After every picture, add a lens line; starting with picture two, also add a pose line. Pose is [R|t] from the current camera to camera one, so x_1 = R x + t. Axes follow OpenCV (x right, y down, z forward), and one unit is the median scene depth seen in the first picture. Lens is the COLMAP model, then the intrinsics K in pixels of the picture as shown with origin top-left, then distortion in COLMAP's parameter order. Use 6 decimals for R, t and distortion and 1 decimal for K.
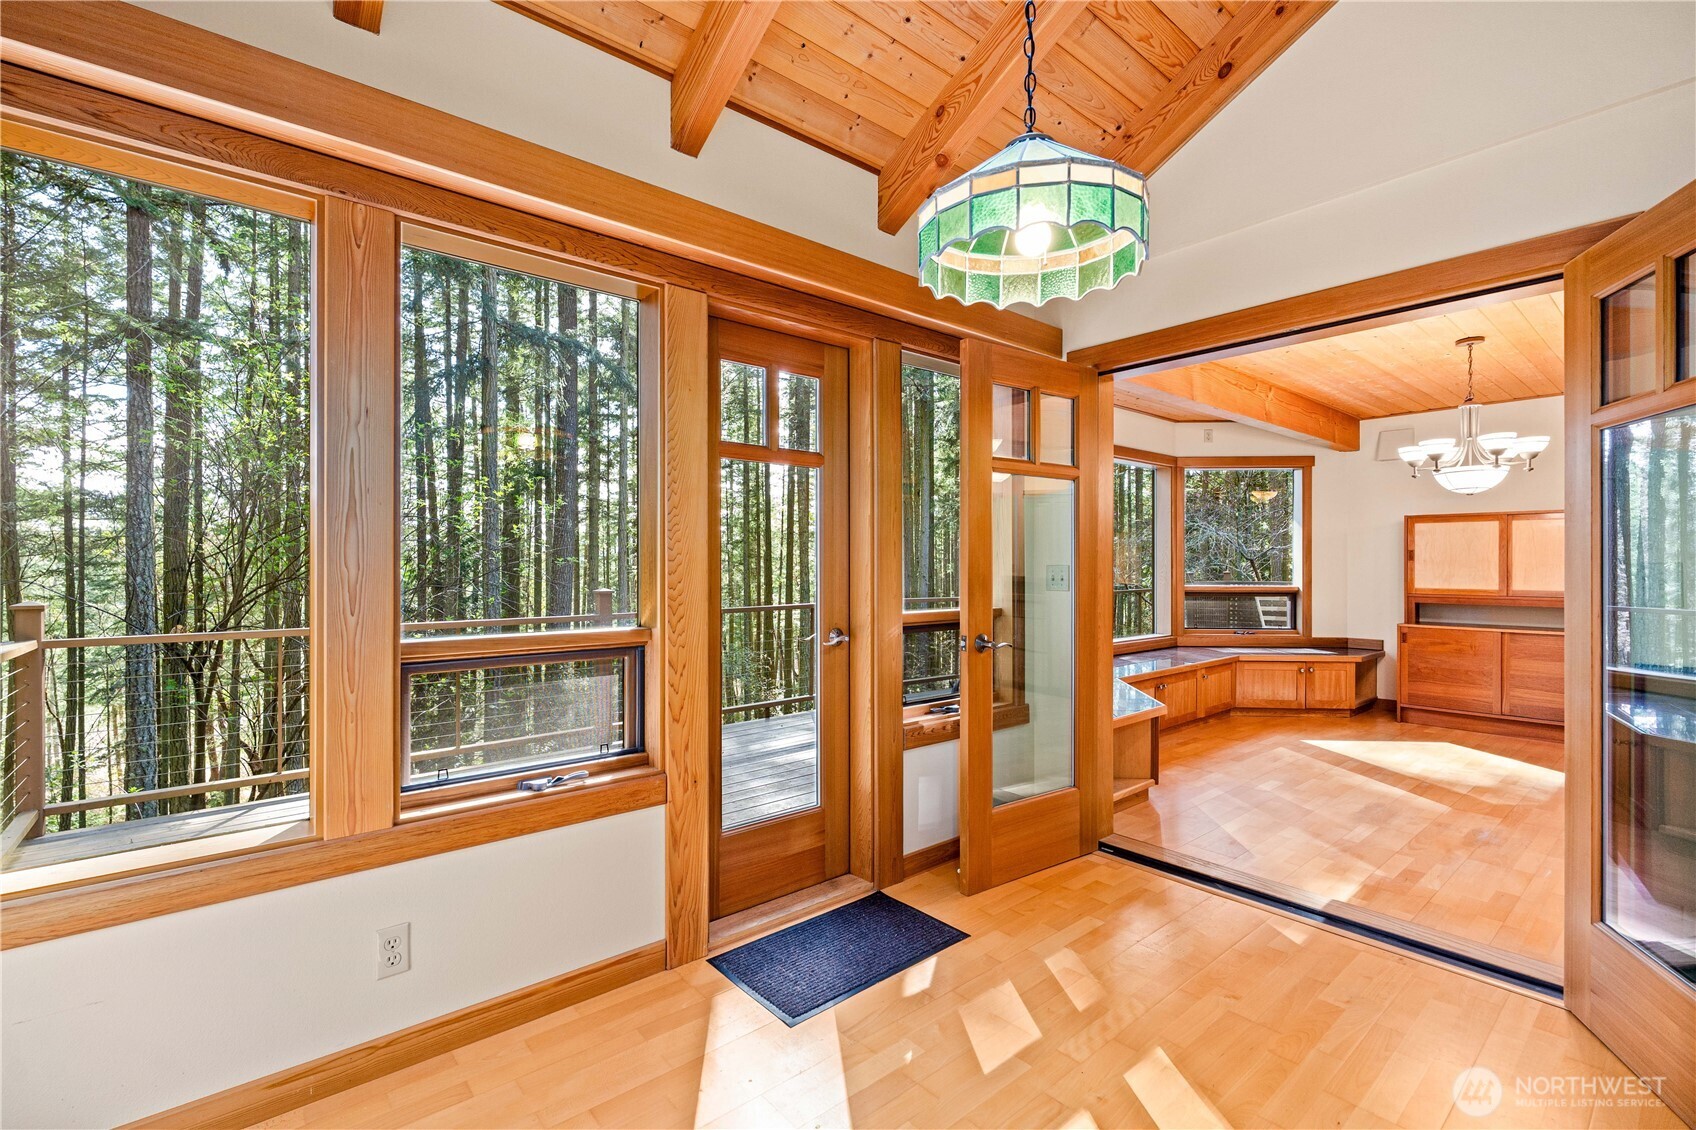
lens RADIAL K [[749.2, 0, 845.7], [0, 749.2, 562.0], [0, 0, 1]] dist [0.001992, -0.000370]
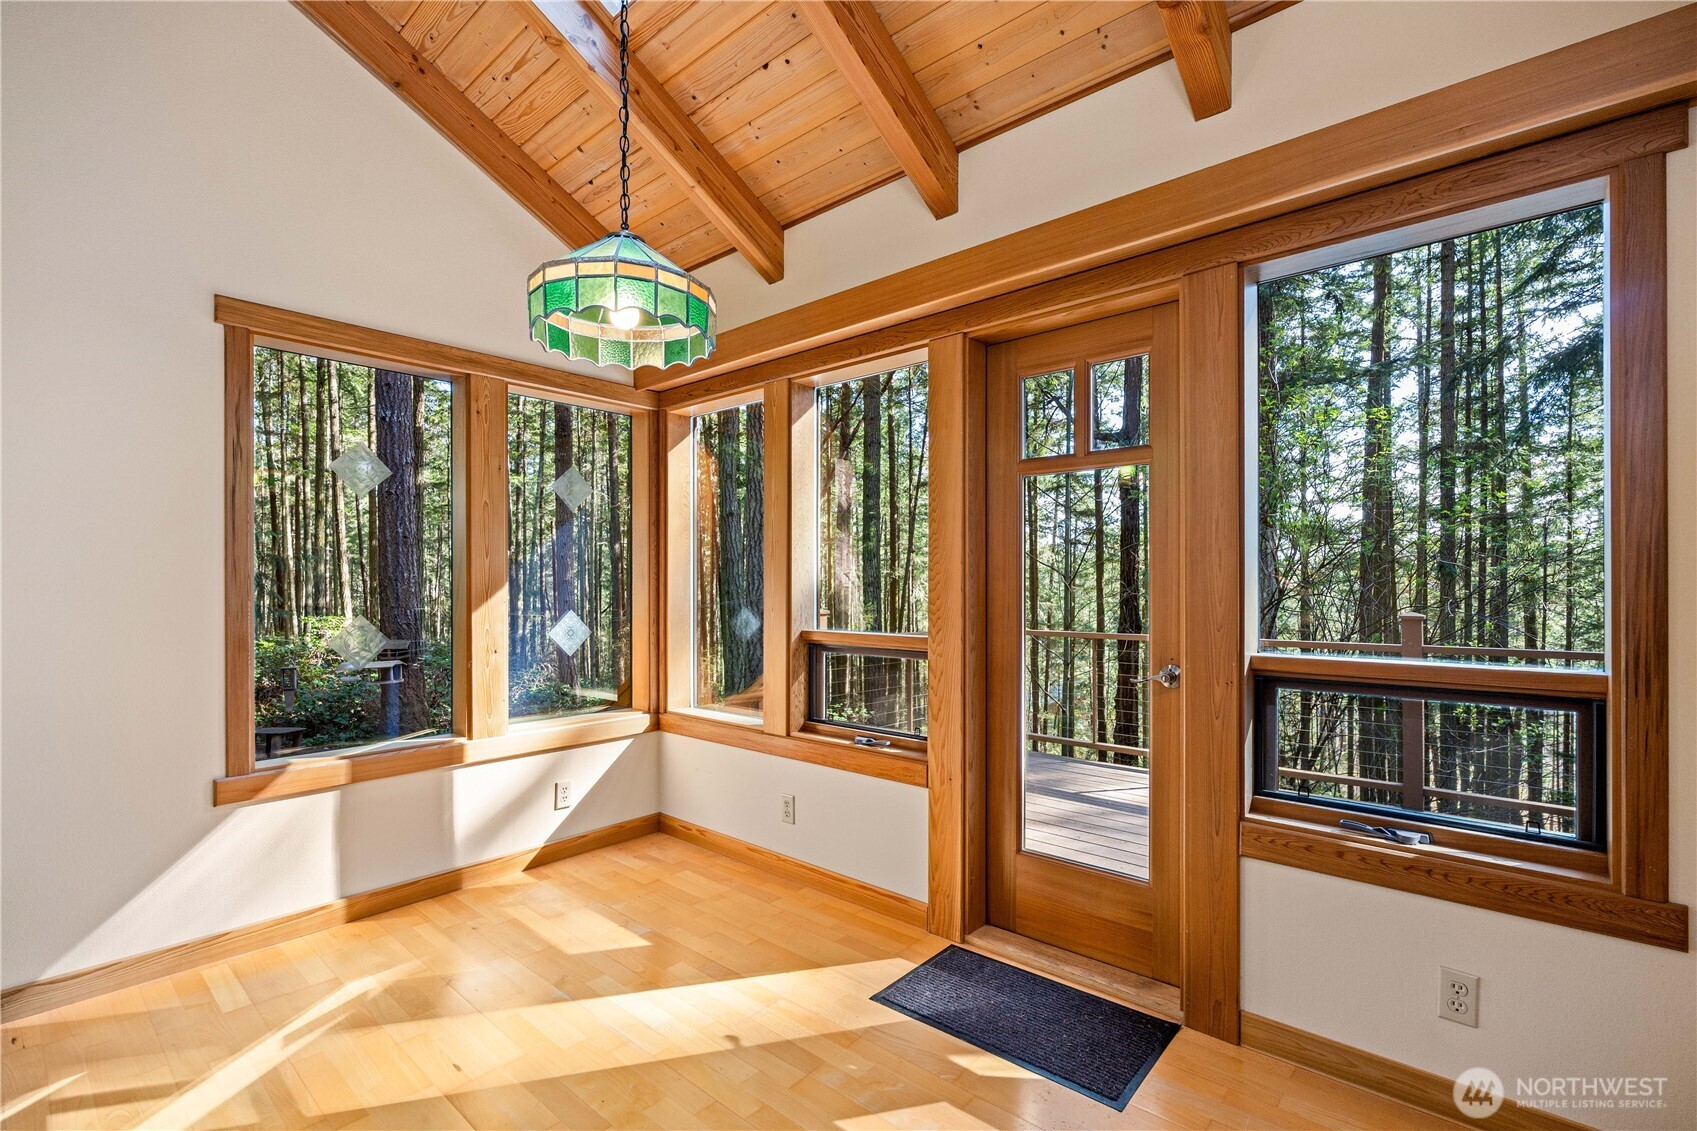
lens RADIAL K [[756.9, 0, 846.7], [0, 756.9, 576.8], [0, 0, 1]] dist [0.000856, 0.000019]
pose [[0.152967, -0.003699, -0.988224, 0.899103], [0.006392, 0.999976, -0.002754, -0.003744], [0.988211, -0.005895, 0.152987, 0.691762]]
